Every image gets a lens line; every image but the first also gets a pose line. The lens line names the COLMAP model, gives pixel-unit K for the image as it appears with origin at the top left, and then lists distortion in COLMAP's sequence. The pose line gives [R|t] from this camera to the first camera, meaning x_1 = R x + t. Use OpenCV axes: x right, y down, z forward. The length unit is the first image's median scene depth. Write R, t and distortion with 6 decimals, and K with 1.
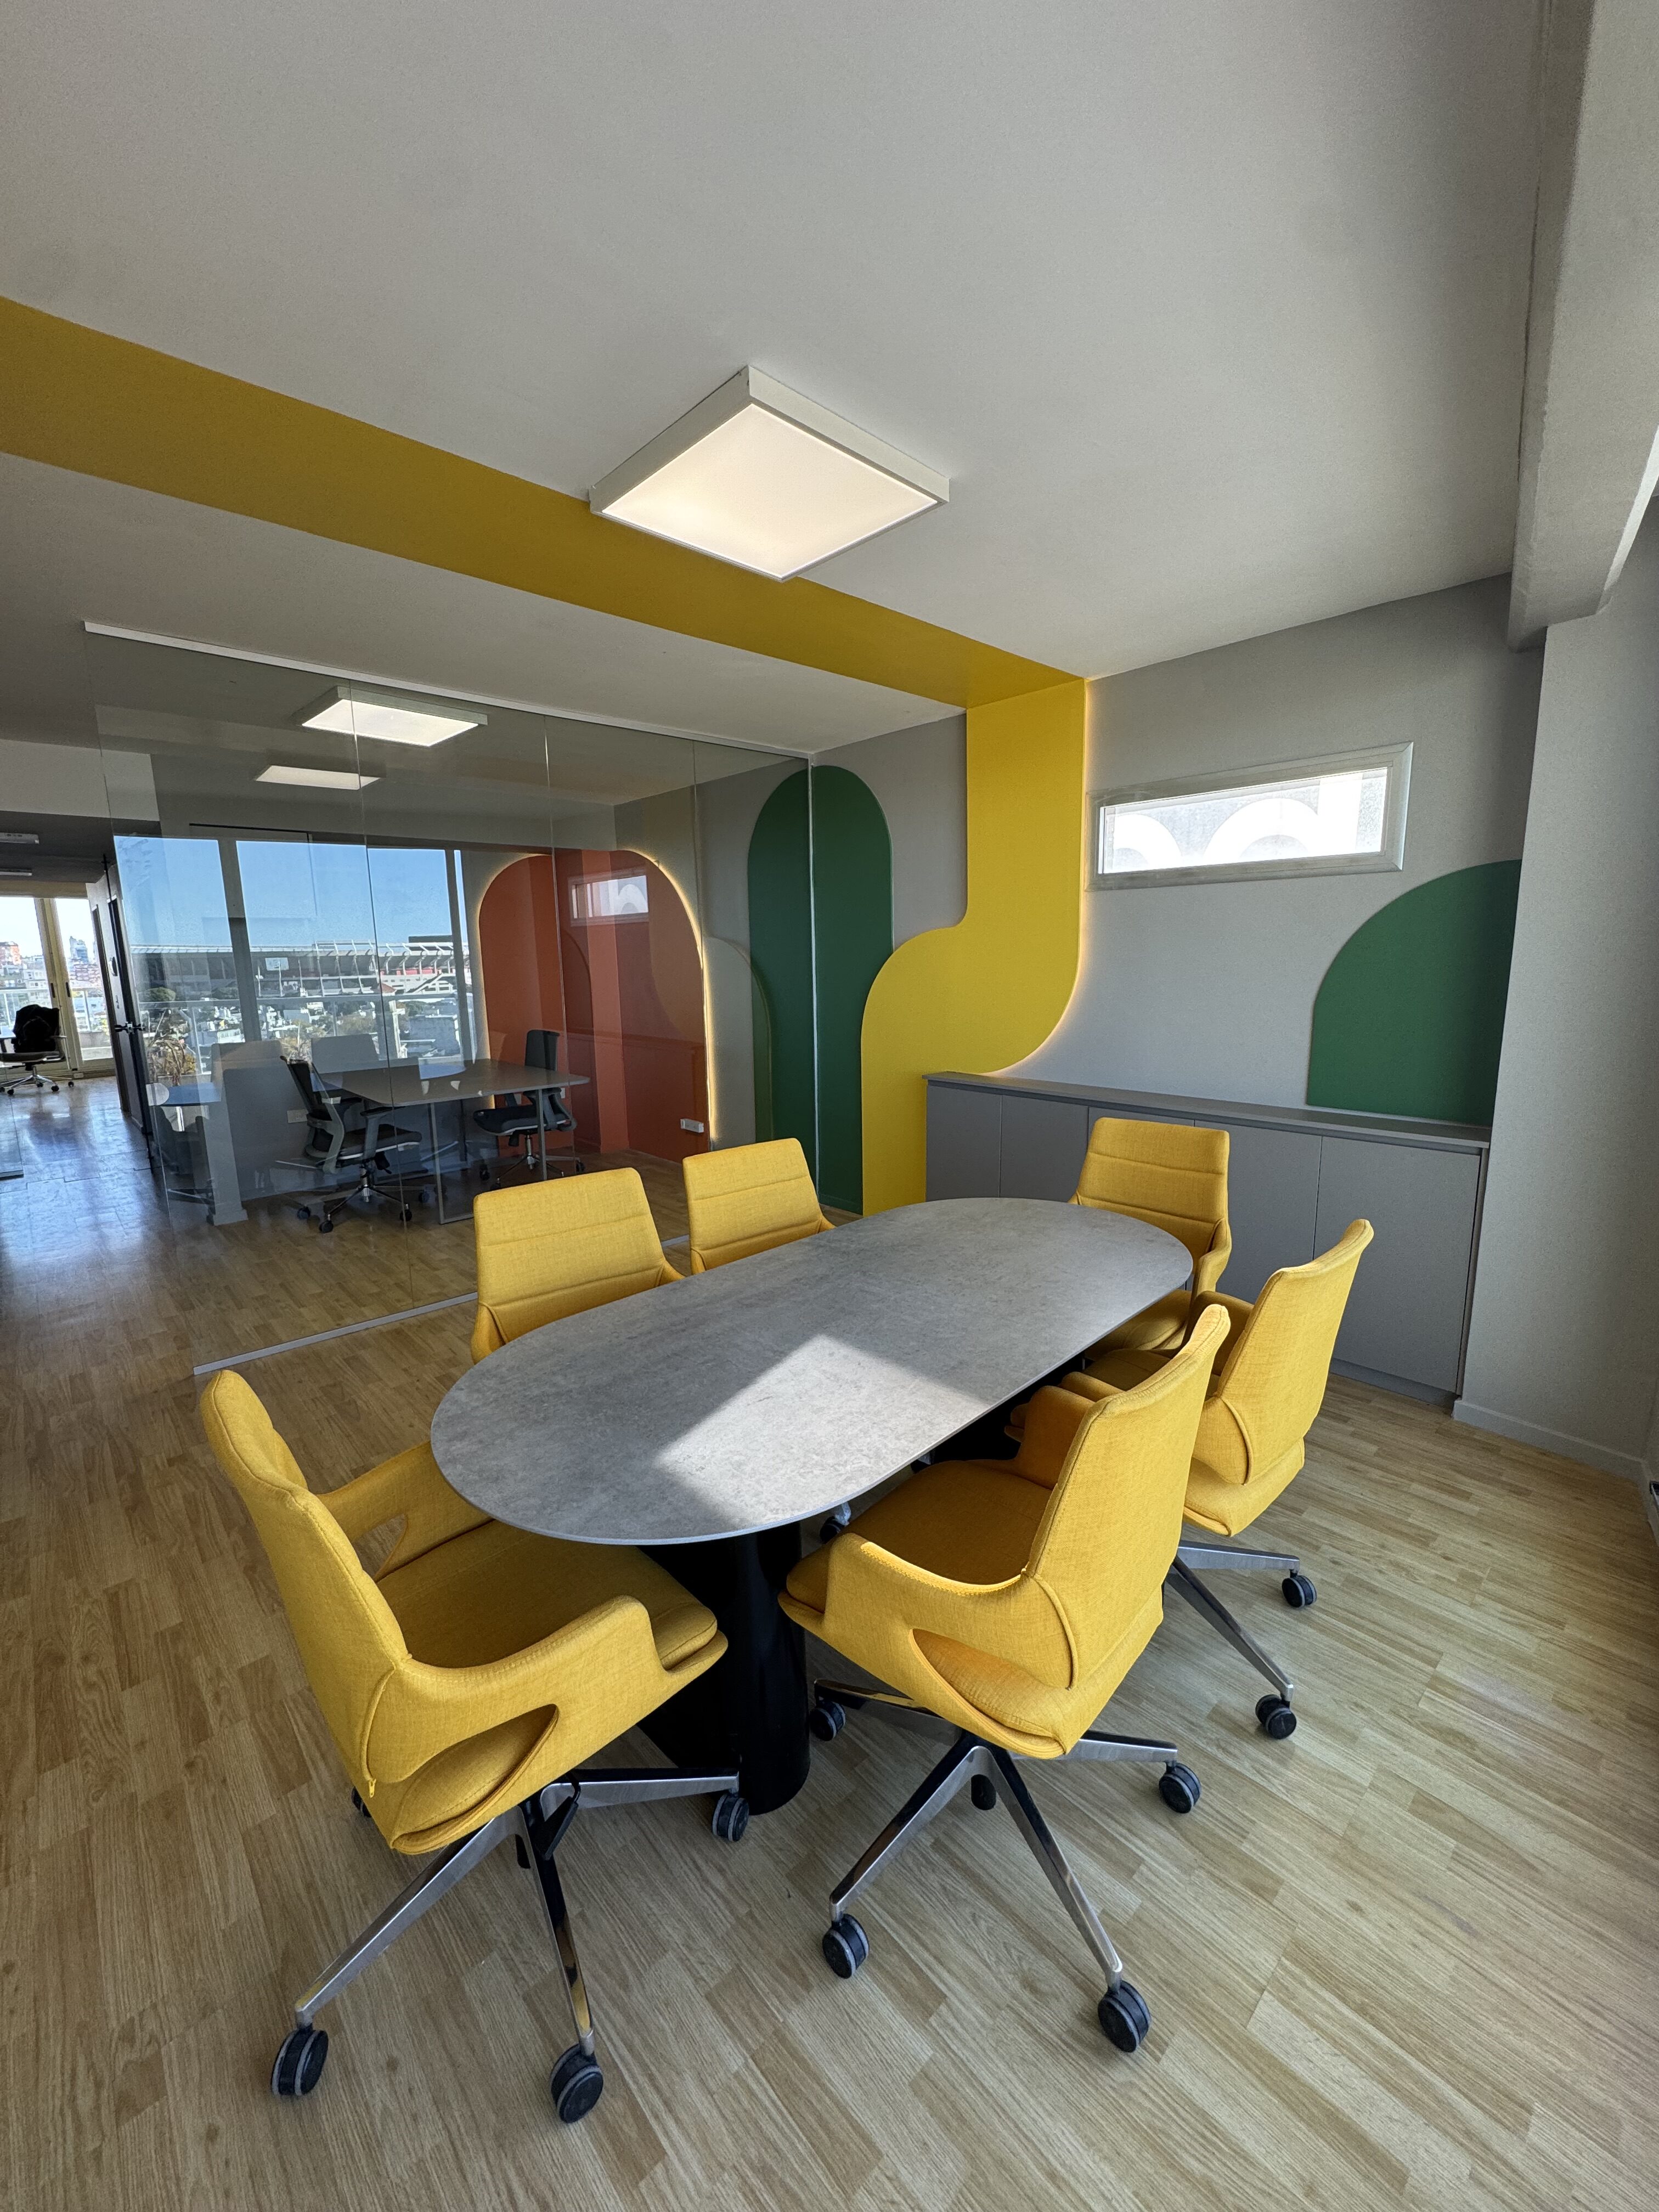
lens RADIAL K [[868.9, 0, 829.5], [0, 868.9, 1106.0], [0, 0, 1]] dist [-0.016390, -0.000261]
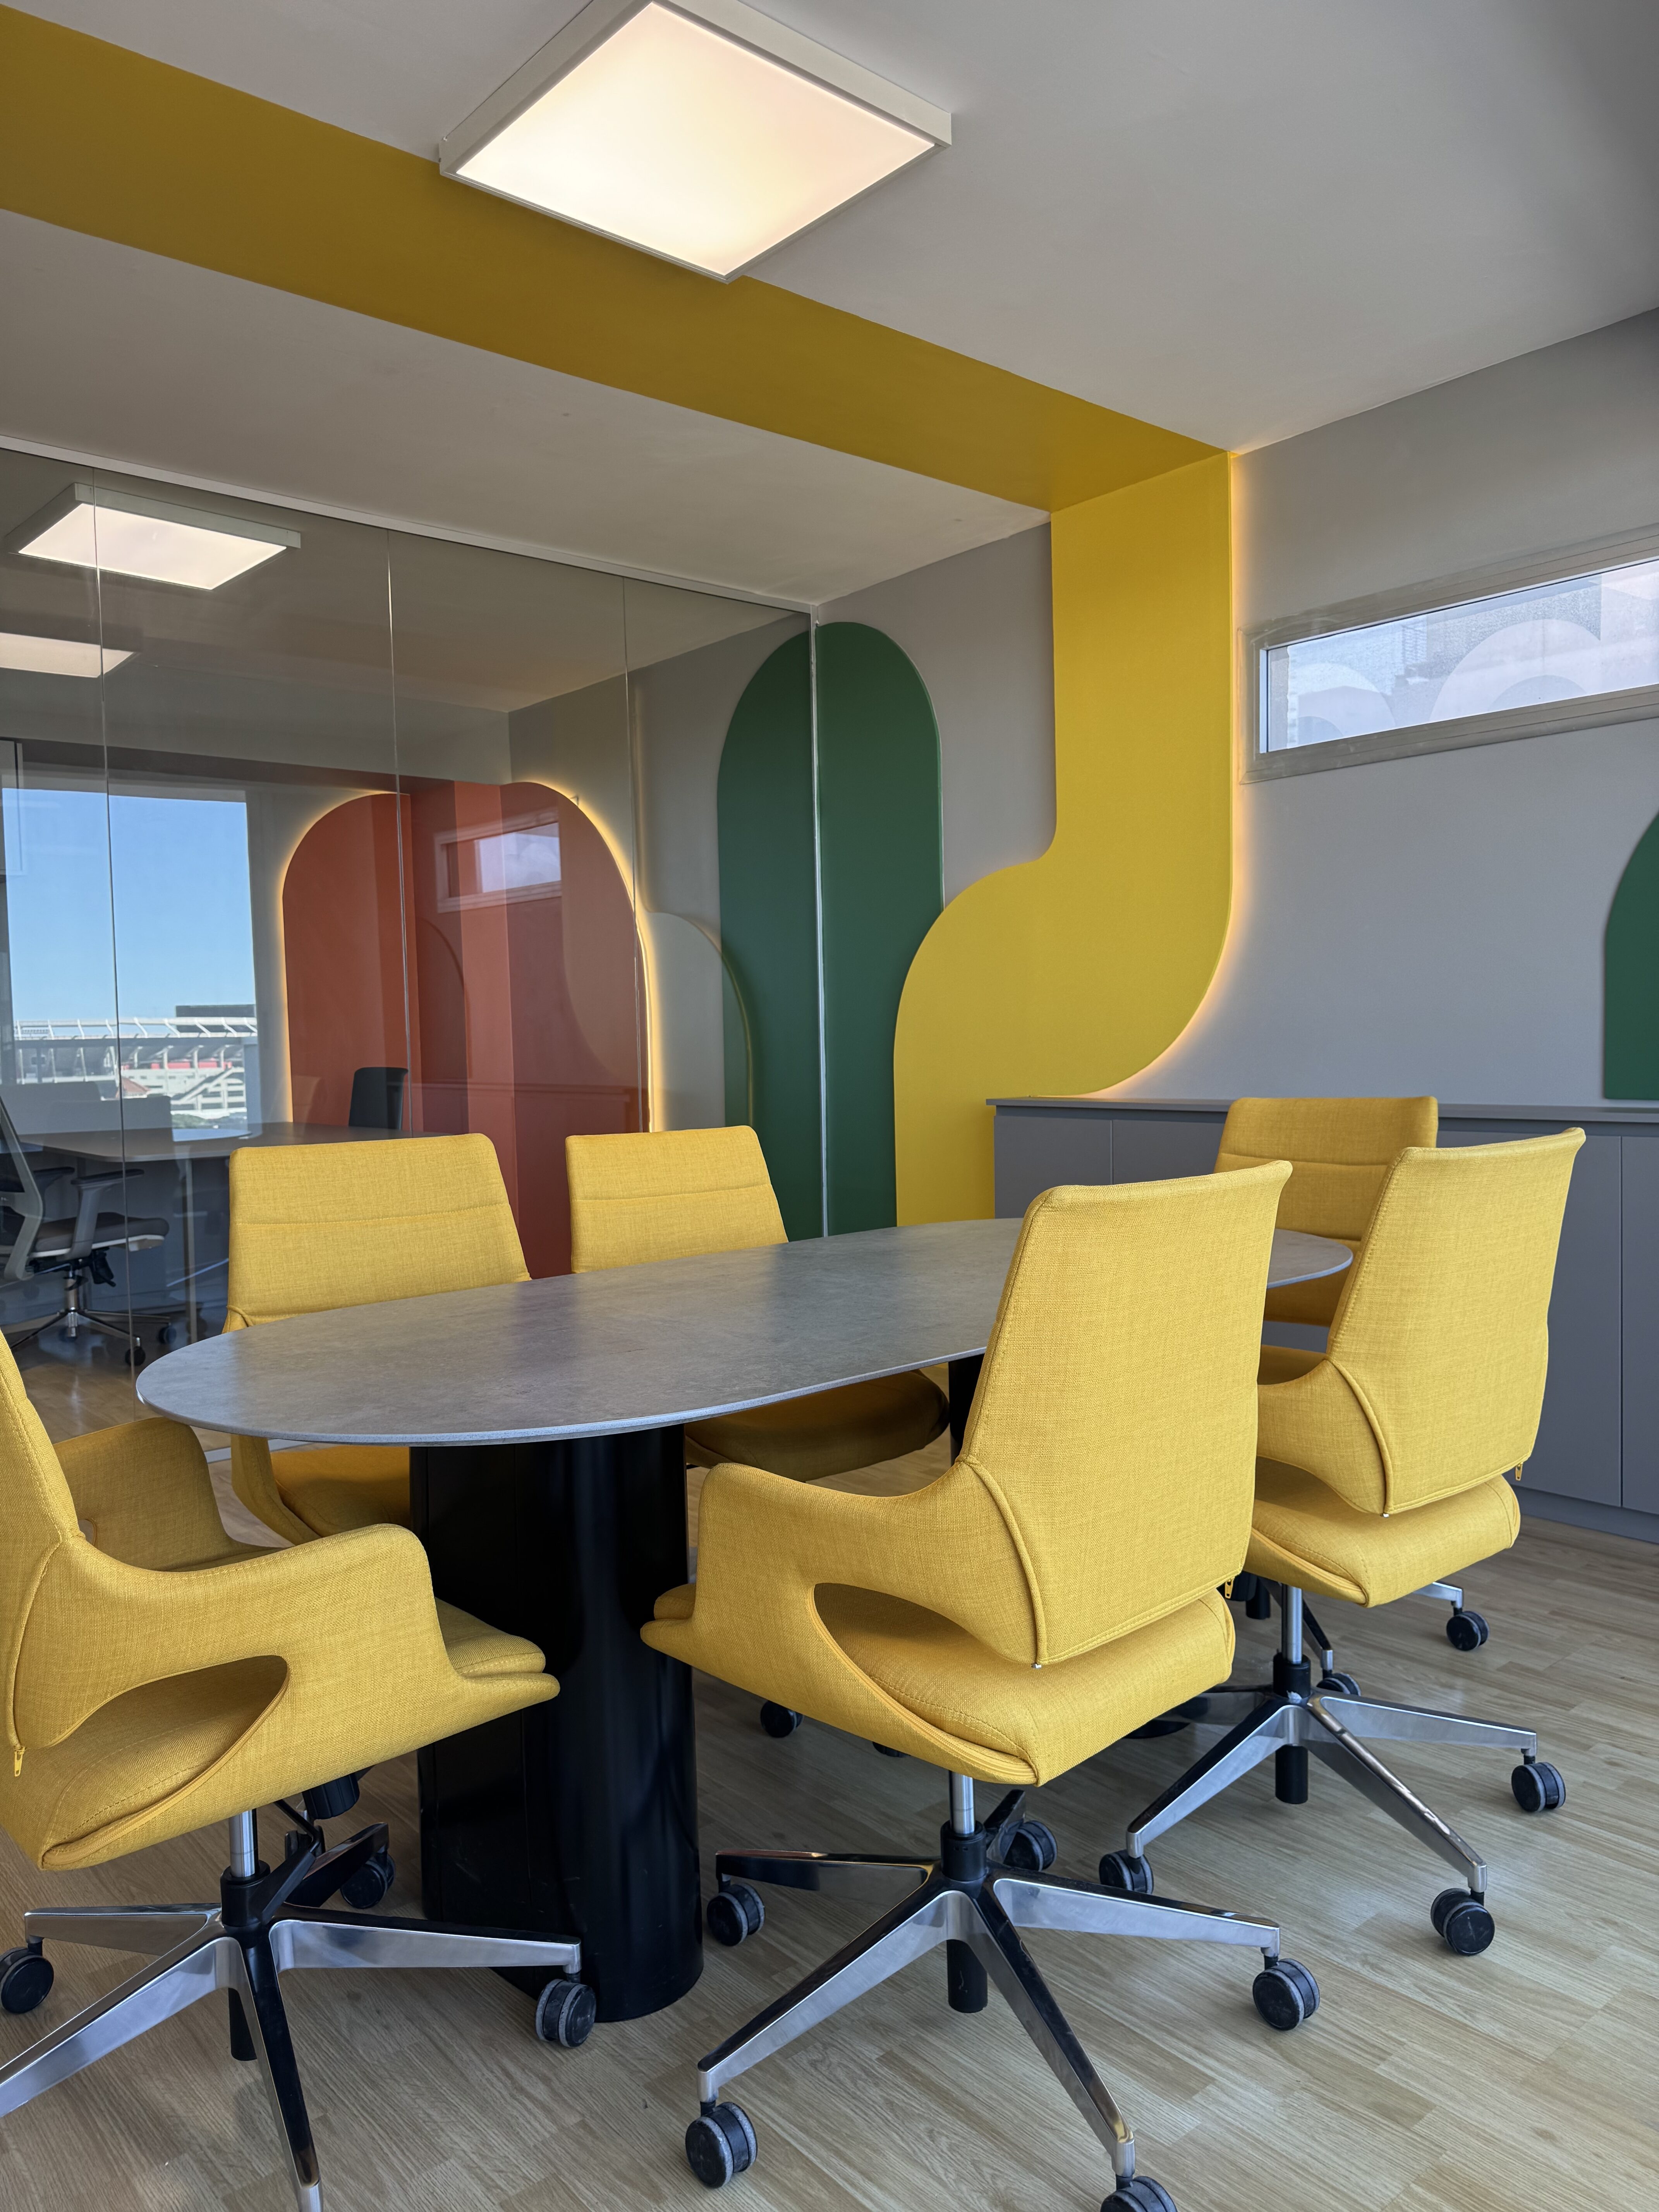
lens RADIAL K [[1520.0, 0, 824.1], [0, 1520.0, 1105.0], [0, 0, 1]] dist [0.048018, -0.088565]
pose [[0.998995, -0.000346, -0.044809, 0.117220], [-0.004803, 0.993382, -0.114757, 0.268290], [0.044552, 0.114857, 0.992382, -0.175488]]
